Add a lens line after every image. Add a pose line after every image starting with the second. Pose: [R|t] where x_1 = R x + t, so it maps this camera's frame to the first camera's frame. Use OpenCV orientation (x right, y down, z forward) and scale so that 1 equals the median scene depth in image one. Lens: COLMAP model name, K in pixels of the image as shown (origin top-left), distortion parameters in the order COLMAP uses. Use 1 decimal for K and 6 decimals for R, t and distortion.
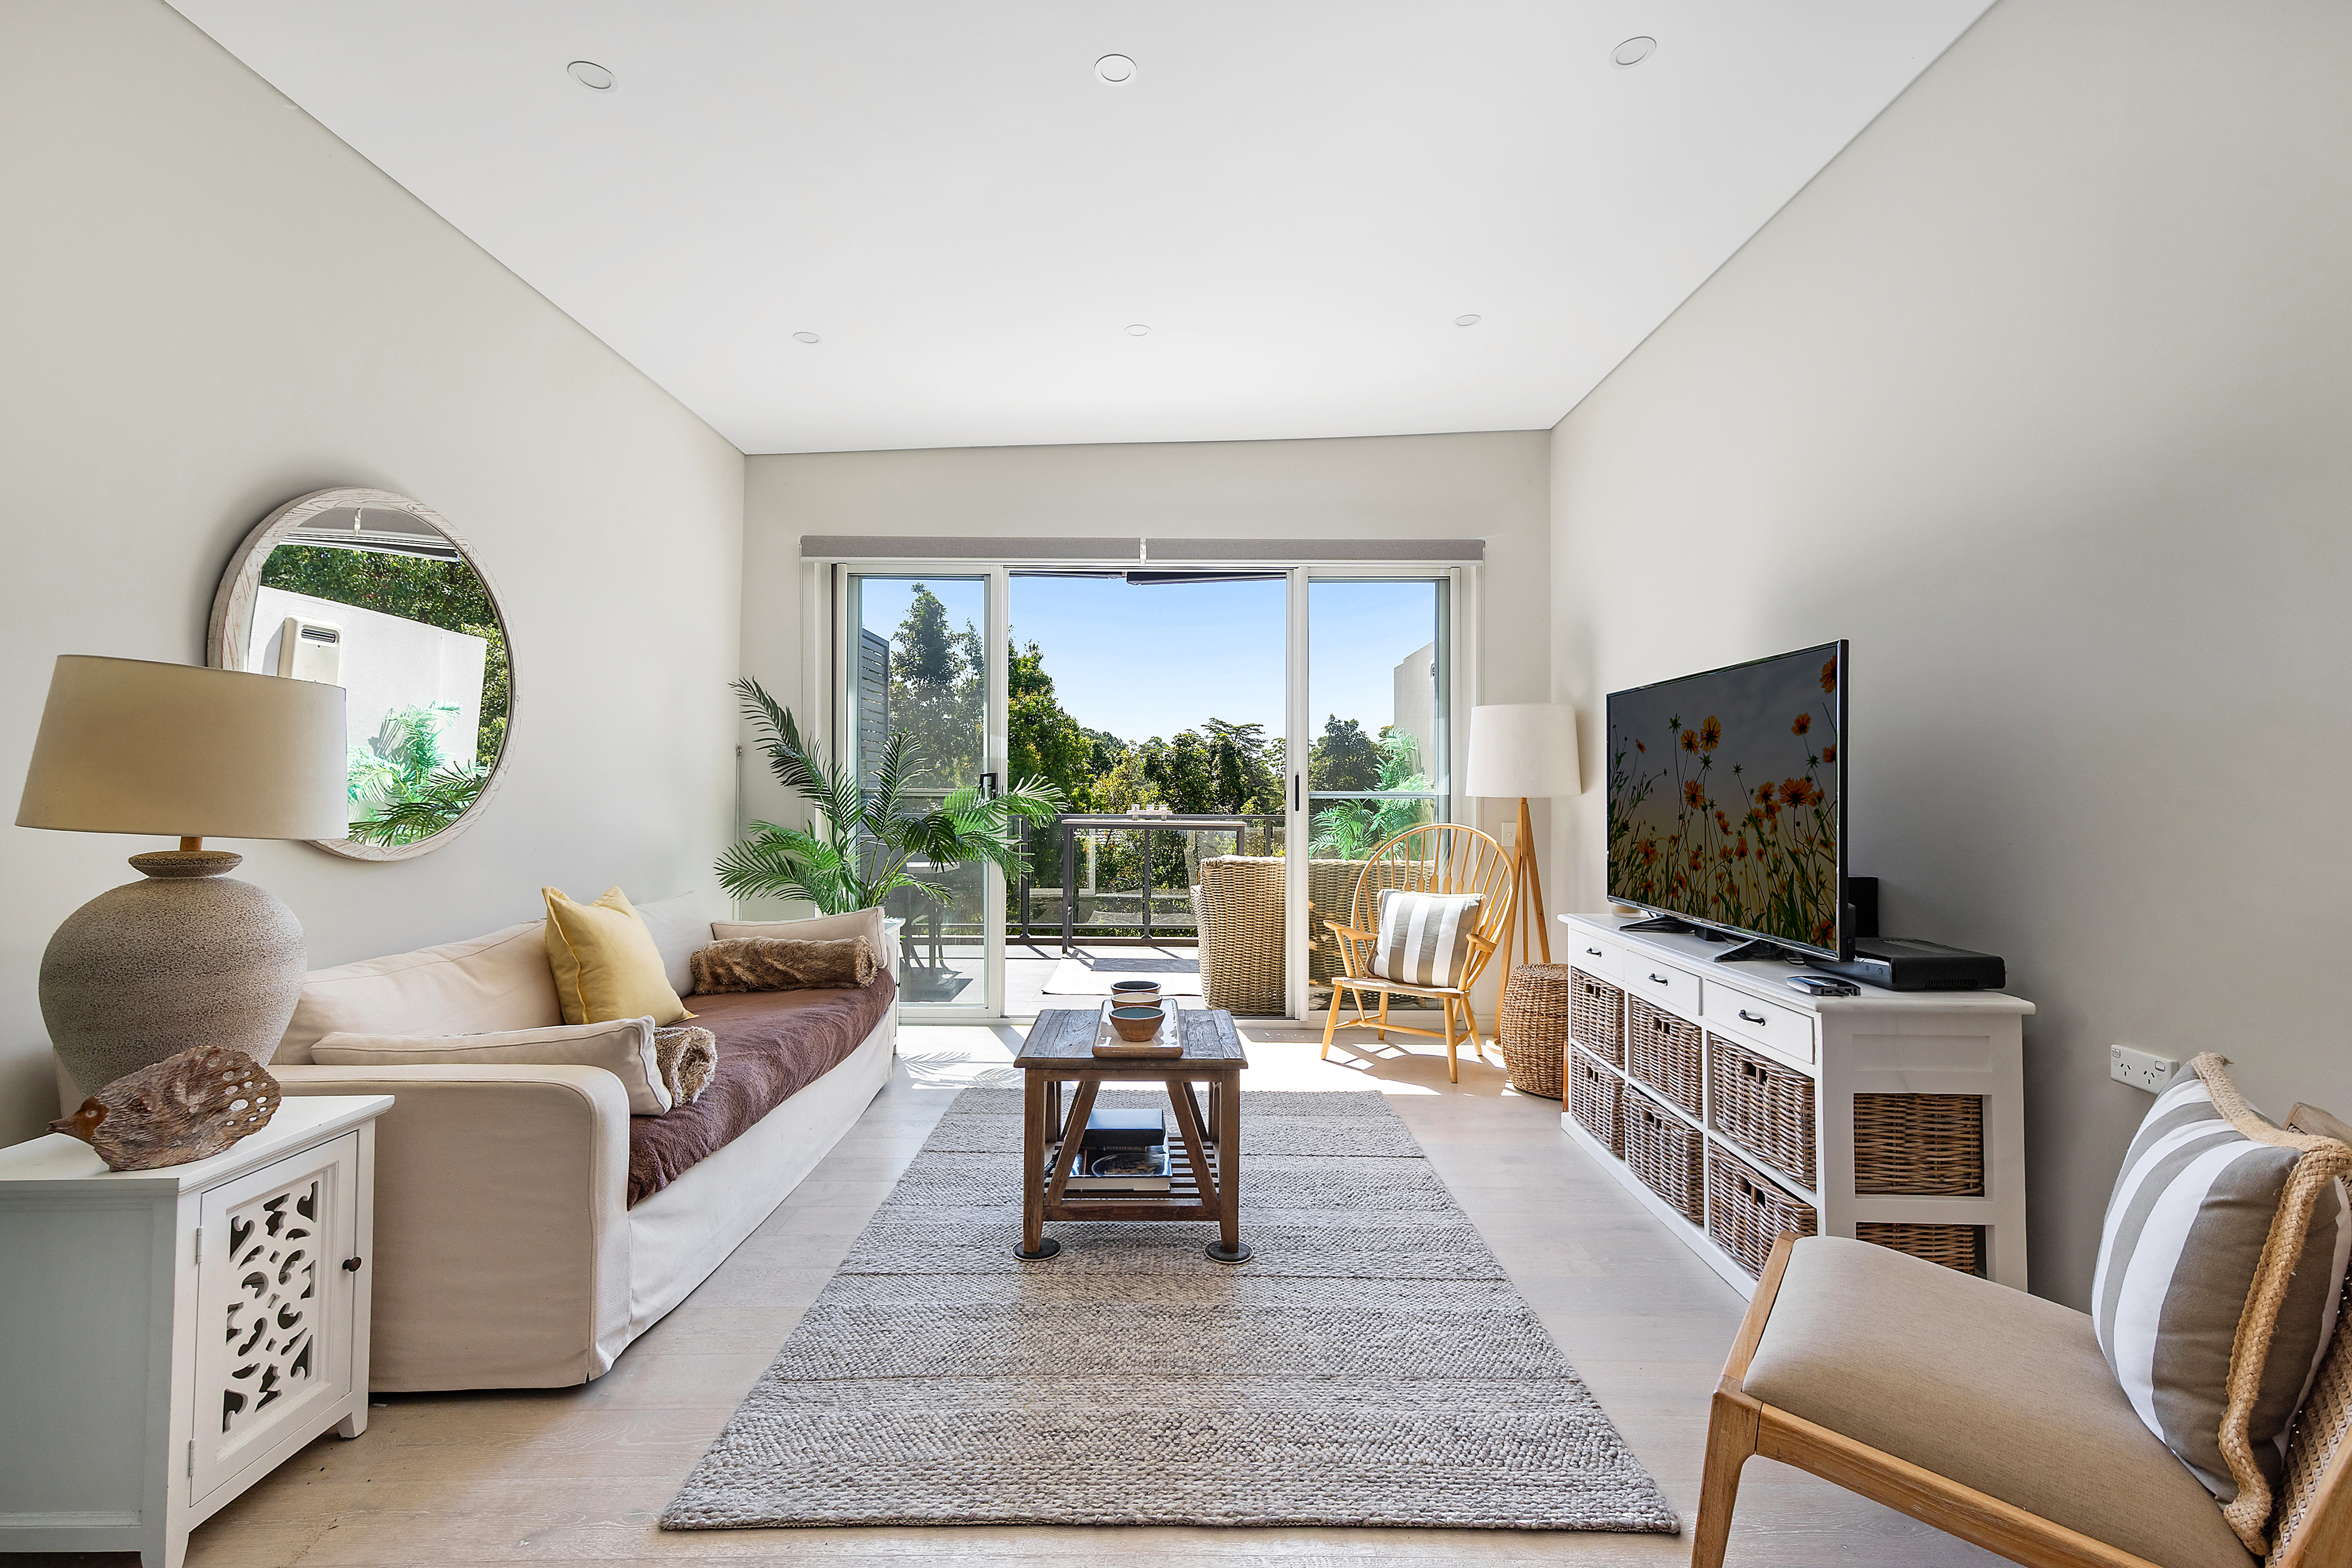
lens RADIAL K [[1010.2, 0, 1179.2], [0, 1010.2, 769.0], [0, 0, 1]] dist [-0.000610, -0.000009]
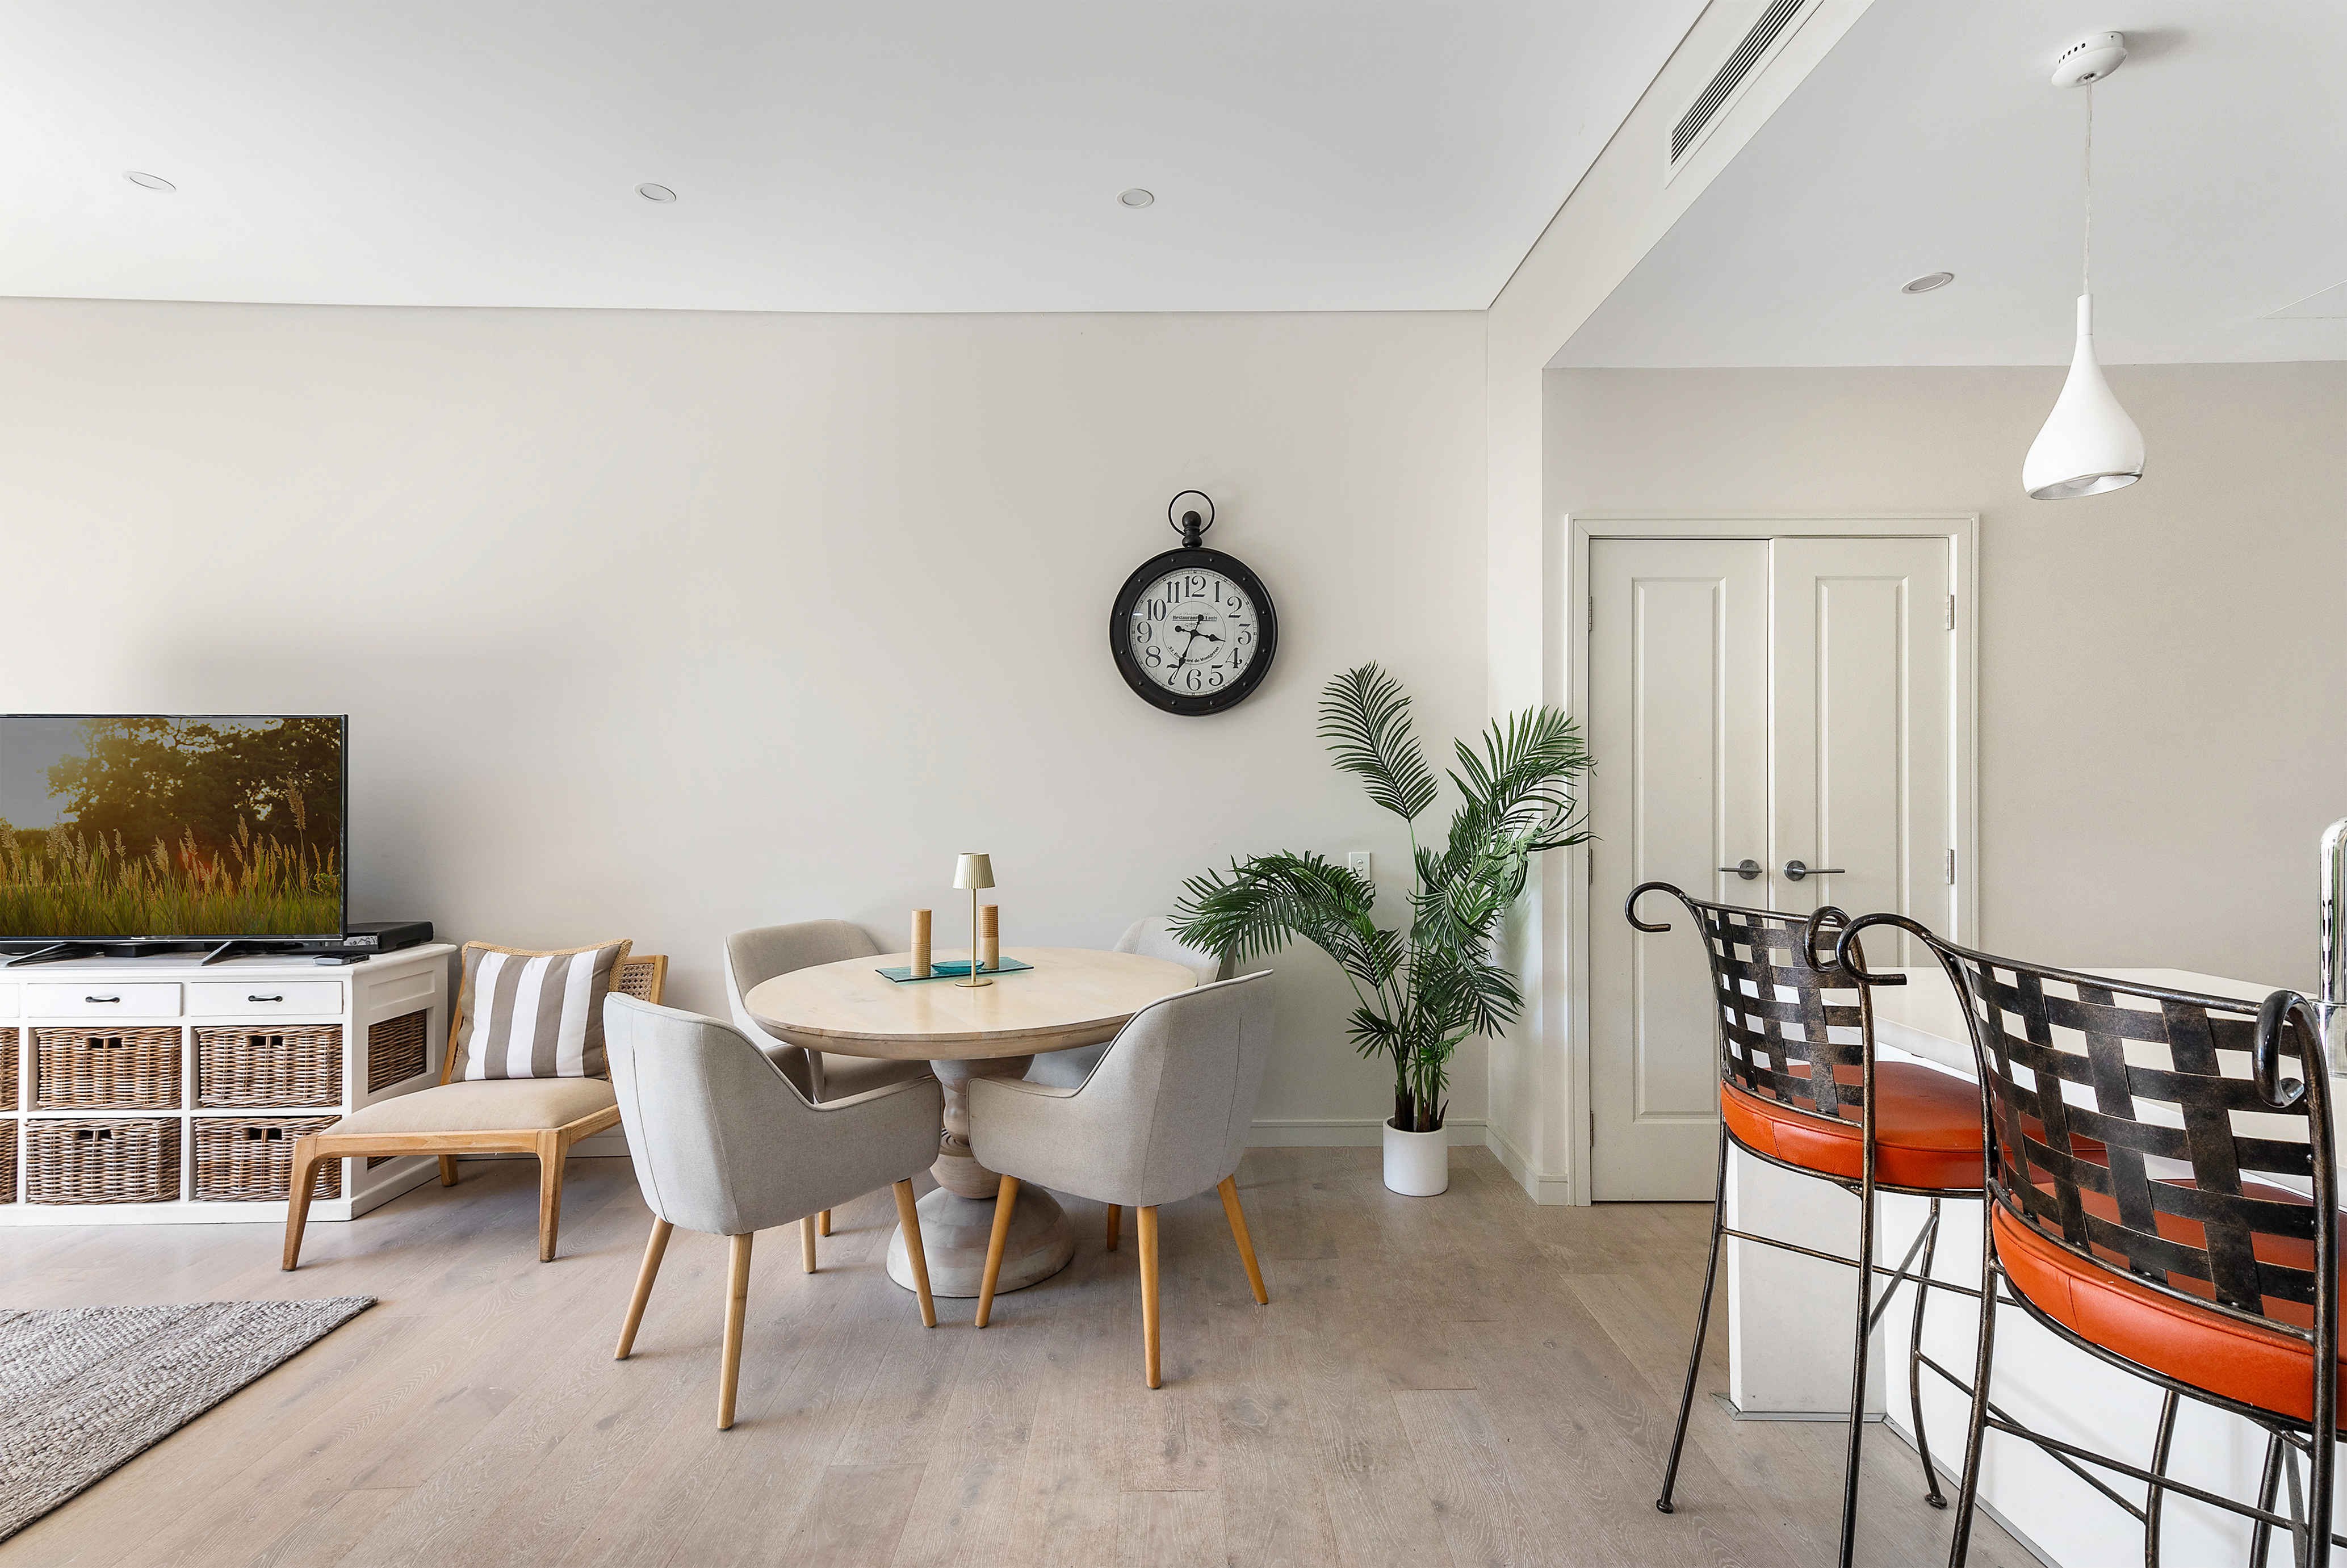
lens RADIAL K [[1008.0, 0, 1176.7], [0, 1008.0, 773.9], [0, 0, 1]] dist [-0.000610, -0.000009]
pose [[-0.003560, -0.000232, 0.999994, -0.791257], [-0.014020, 0.999902, 0.000182, -0.064020], [-0.999895, -0.014019, -0.003563, -0.171073]]
